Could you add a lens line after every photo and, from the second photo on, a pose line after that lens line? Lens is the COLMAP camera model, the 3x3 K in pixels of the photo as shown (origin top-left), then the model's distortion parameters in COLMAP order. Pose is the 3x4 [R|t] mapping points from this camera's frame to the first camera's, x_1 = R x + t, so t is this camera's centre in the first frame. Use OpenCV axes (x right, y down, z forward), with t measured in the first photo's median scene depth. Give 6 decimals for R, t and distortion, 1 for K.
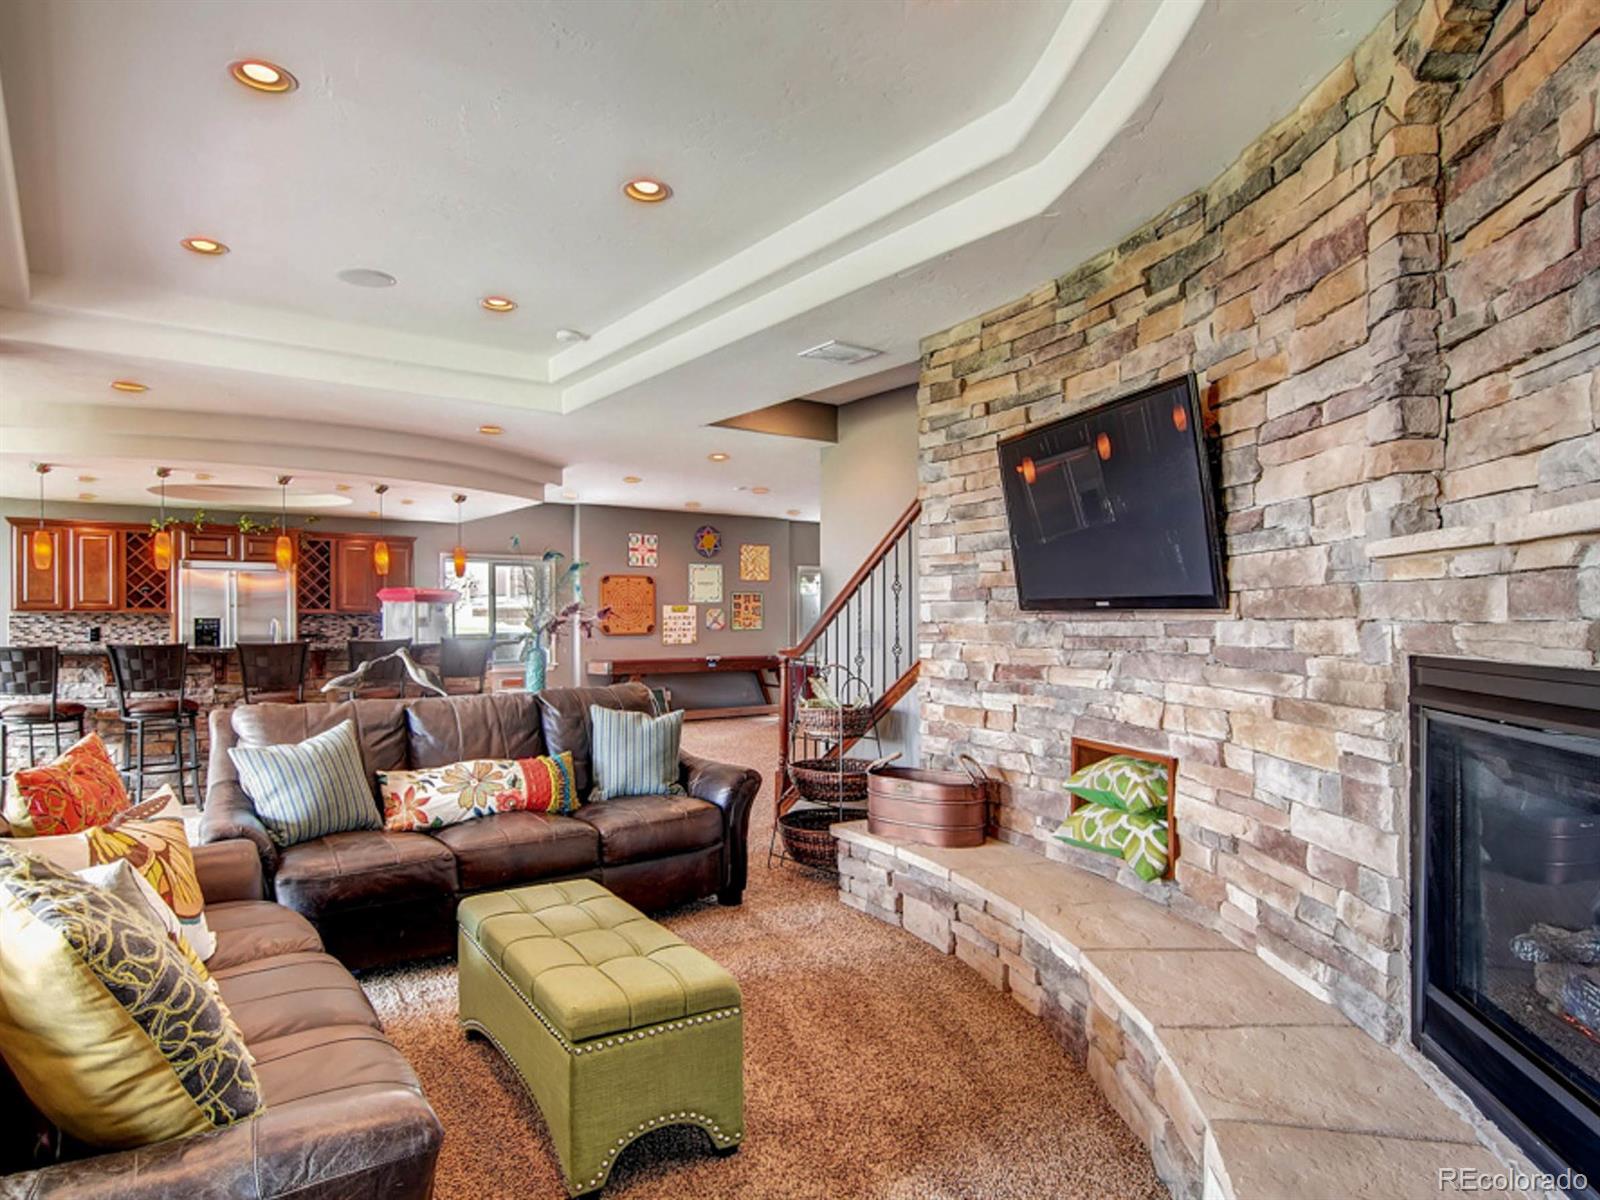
lens RADIAL K [[966.9, 0, 795.8], [0, 966.9, 608.2], [0, 0, 1]] dist [0.027489, -0.008586]
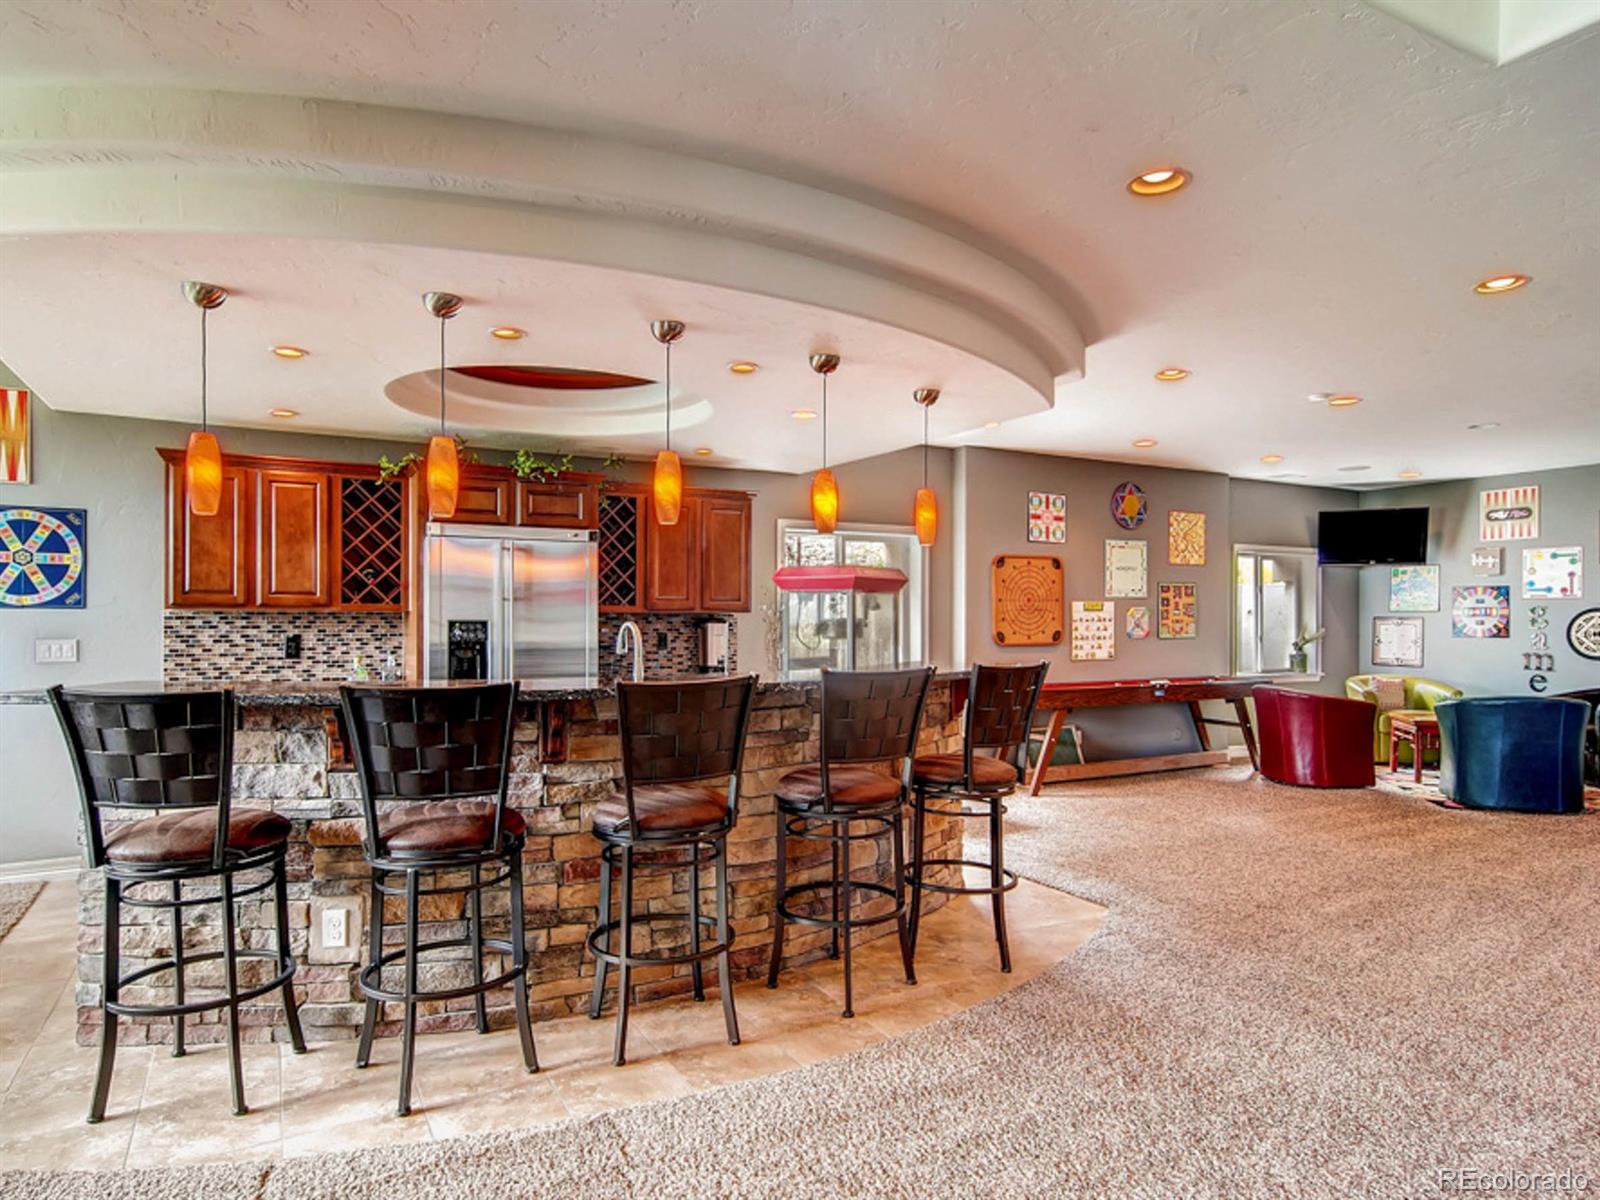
lens RADIAL K [[966.9, 0, 807.5], [0, 966.9, 597.3], [0, 0, 1]] dist [0.027489, -0.008586]
pose [[0.992810, -0.000564, -0.119703, -0.323224], [-0.000794, 0.999936, -0.011299, 0.002637], [0.119702, 0.011313, 0.992745, 0.432504]]
